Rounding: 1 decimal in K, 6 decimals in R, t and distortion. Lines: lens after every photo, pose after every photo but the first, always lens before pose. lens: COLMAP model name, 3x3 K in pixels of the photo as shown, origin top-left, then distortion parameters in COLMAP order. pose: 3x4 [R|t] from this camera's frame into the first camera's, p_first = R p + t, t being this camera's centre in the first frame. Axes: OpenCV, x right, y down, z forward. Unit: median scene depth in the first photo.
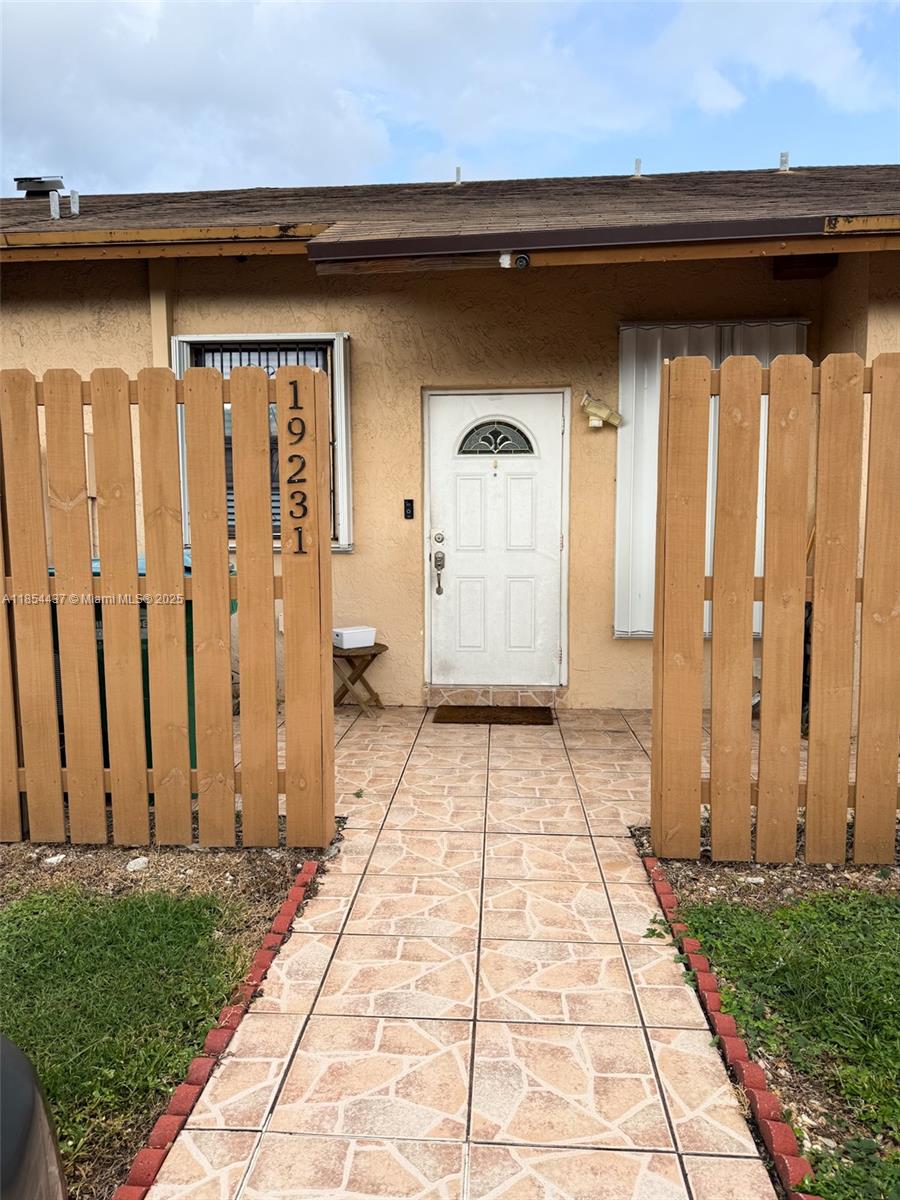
lens RADIAL K [[831.3, 0, 451.5], [0, 831.3, 604.5], [0, 0, 1]] dist [0.036889, -0.033346]
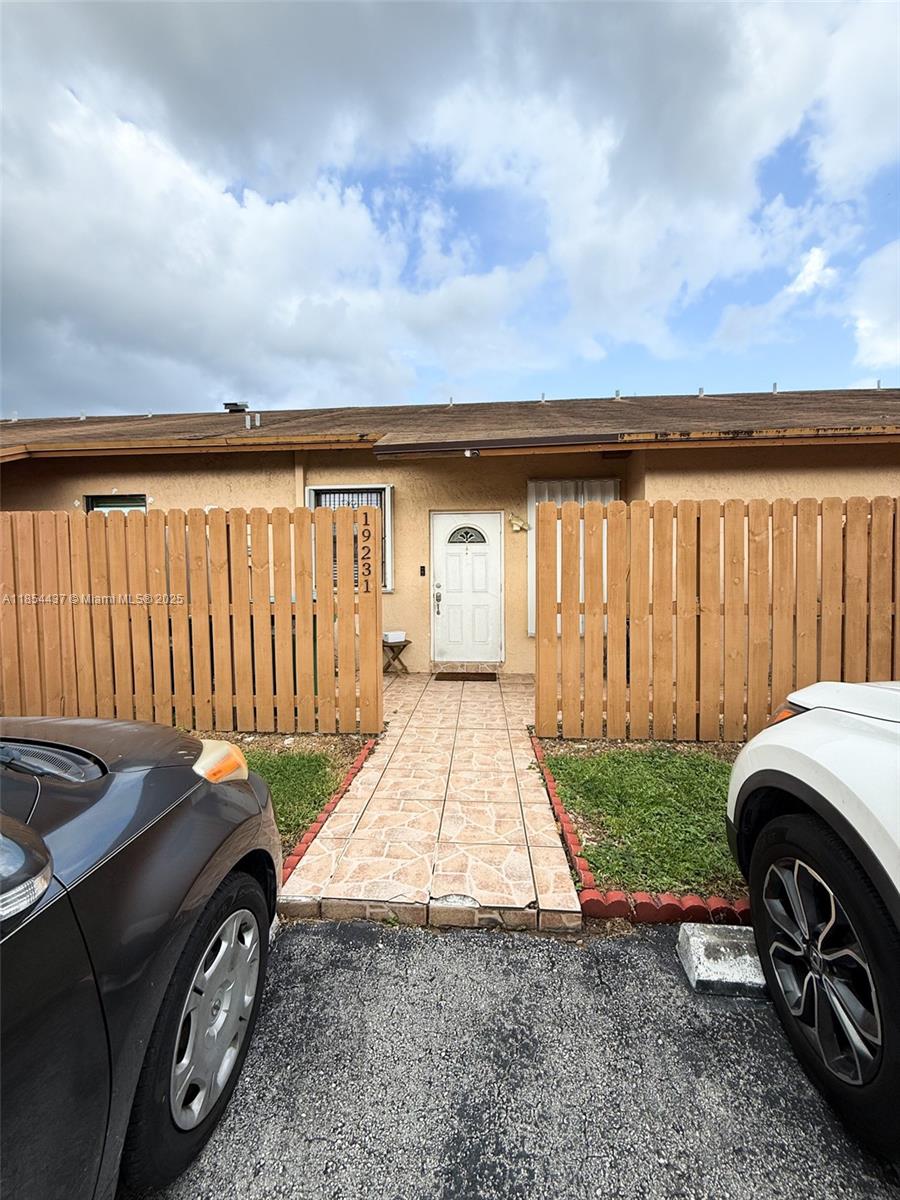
lens RADIAL K [[473.7, 0, 452.9], [0, 473.7, 593.0], [0, 0, 1]] dist [-0.002547, 0.000936]
pose [[0.999996, -0.002870, -0.000832, 0.034344], [0.002807, 0.997668, -0.068195, 0.021346], [0.001026, 0.068193, 0.997672, -0.192172]]
